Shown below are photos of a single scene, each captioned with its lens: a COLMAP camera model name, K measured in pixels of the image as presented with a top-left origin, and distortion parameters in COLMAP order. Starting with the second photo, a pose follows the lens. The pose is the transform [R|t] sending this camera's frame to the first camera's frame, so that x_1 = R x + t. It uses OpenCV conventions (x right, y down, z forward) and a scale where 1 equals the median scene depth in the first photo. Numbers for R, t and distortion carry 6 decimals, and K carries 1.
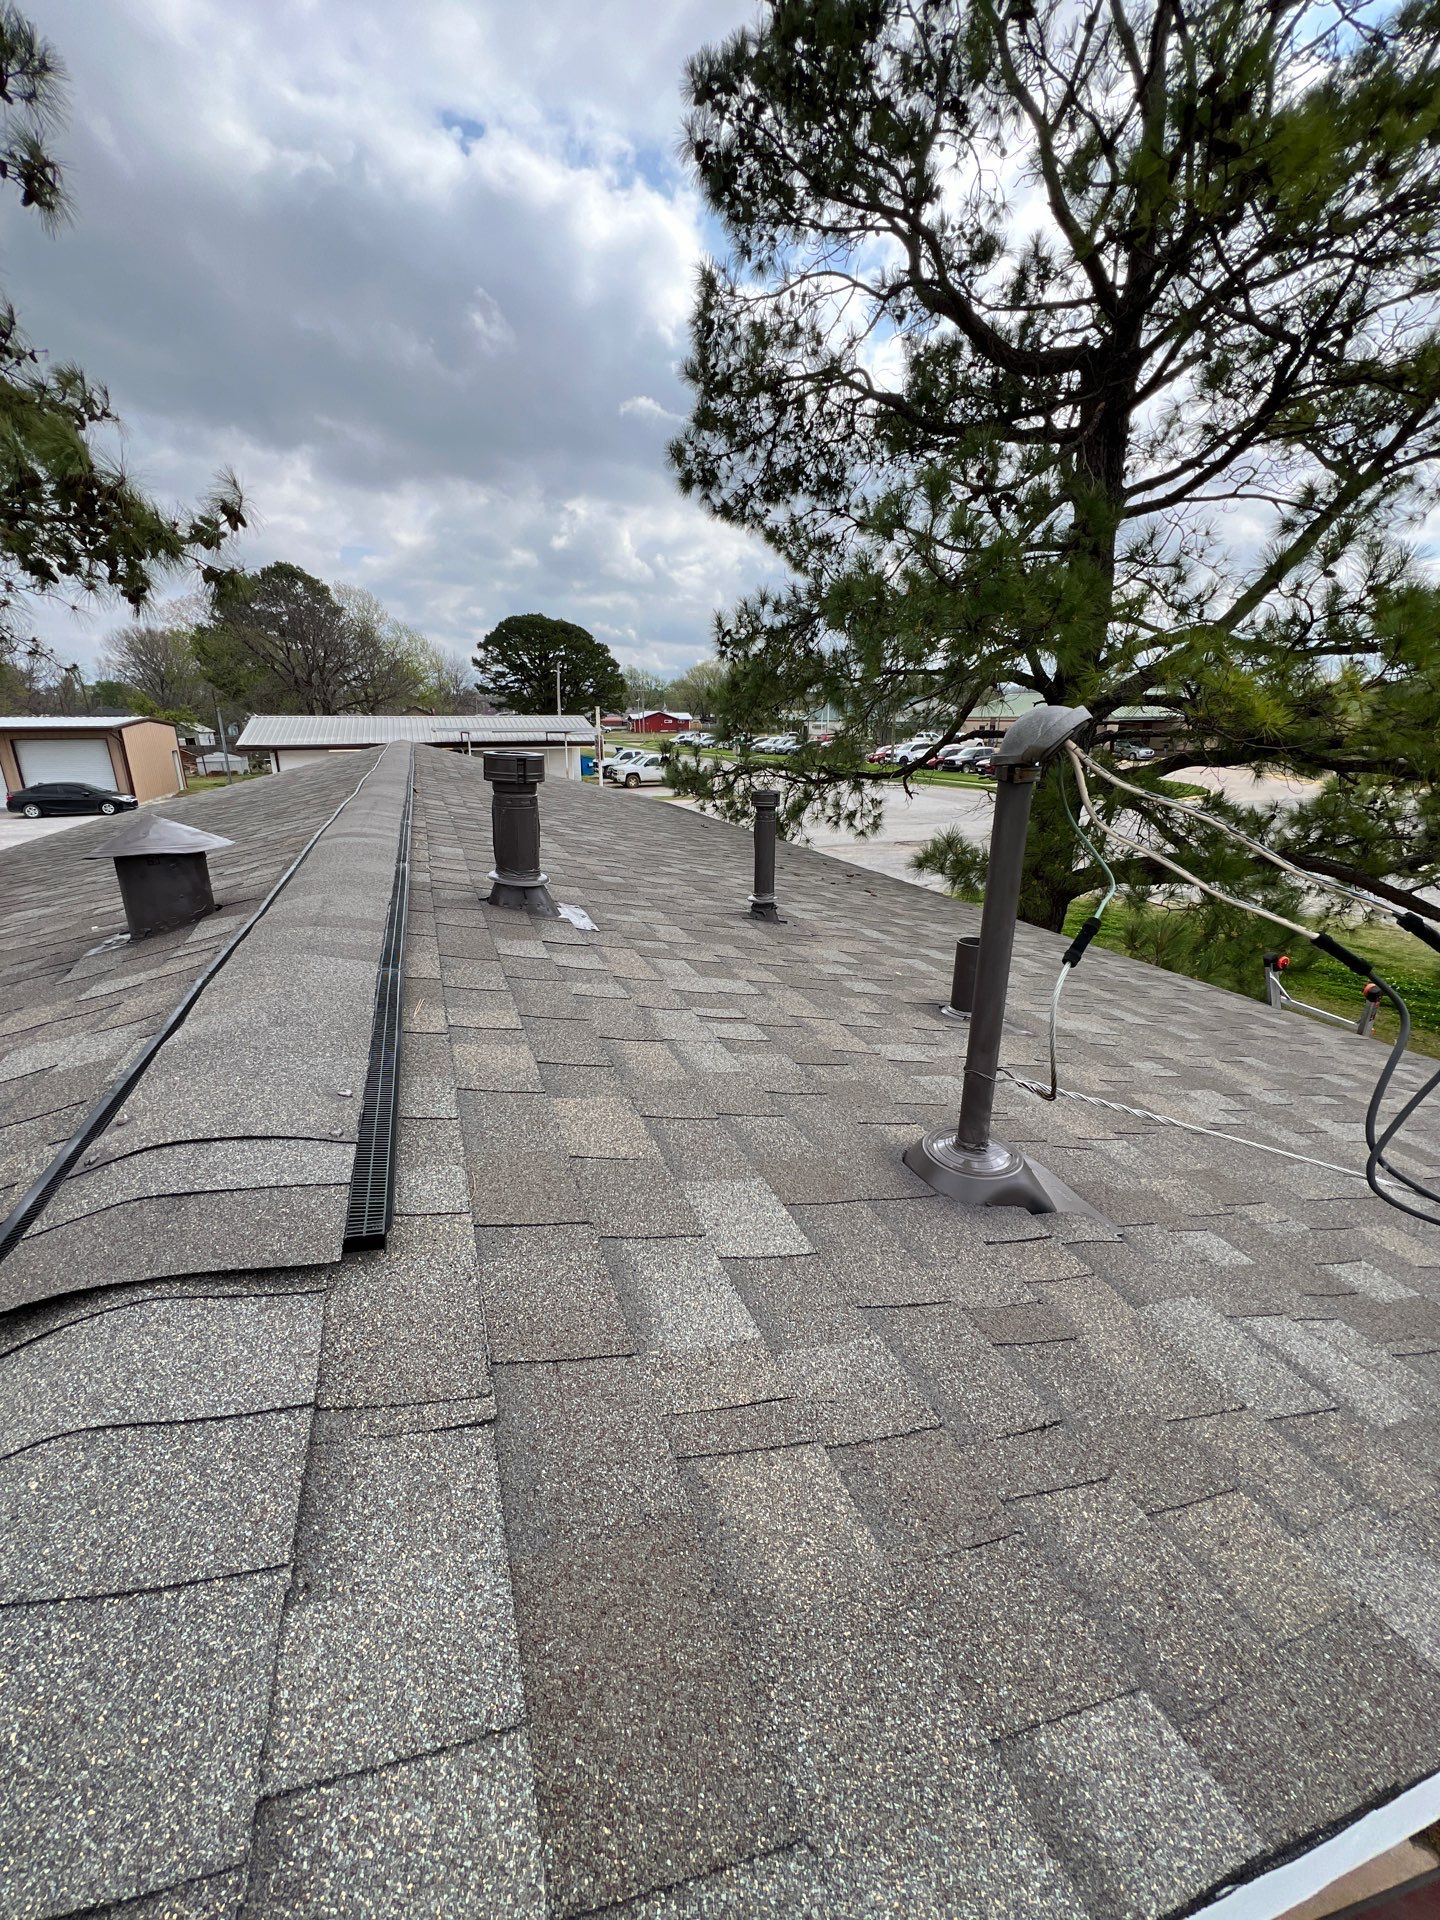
lens RADIAL K [[773.2, 0, 711.2], [0, 773.2, 959.4], [0, 0, 1]] dist [0.001056, -0.000419]
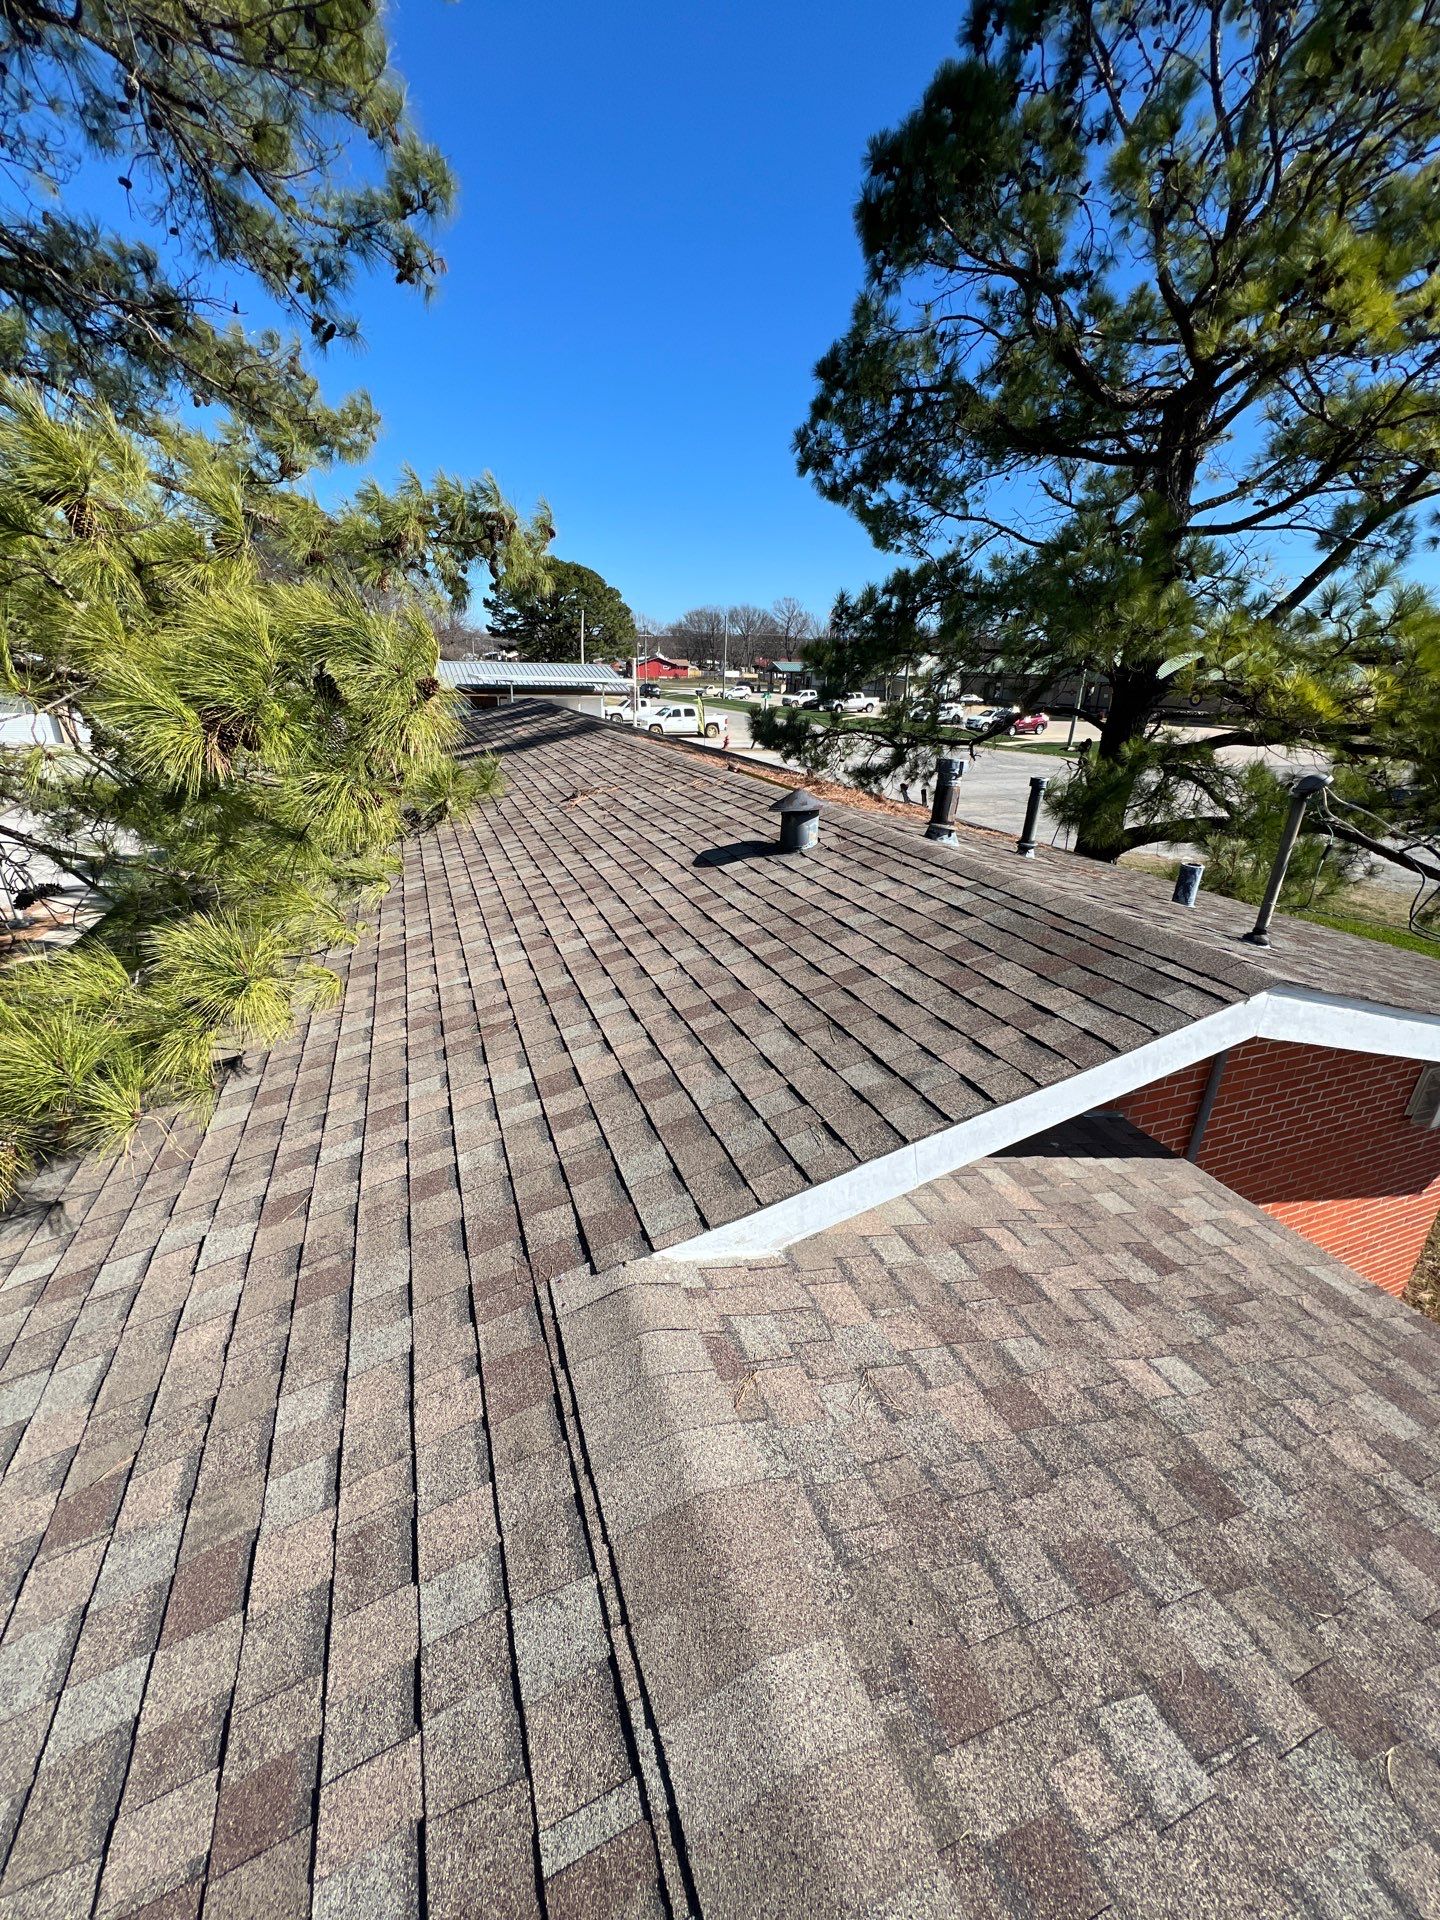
lens RADIAL K [[773.2, 0, 713.8], [0, 773.2, 959.9], [0, 0, 1]] dist [0.001056, -0.000419]
pose [[0.999526, 0.021231, 0.022273, -0.244805], [-0.022587, 0.997791, 0.062470, 0.038179], [-0.020897, -0.062943, 0.997798, -0.250389]]
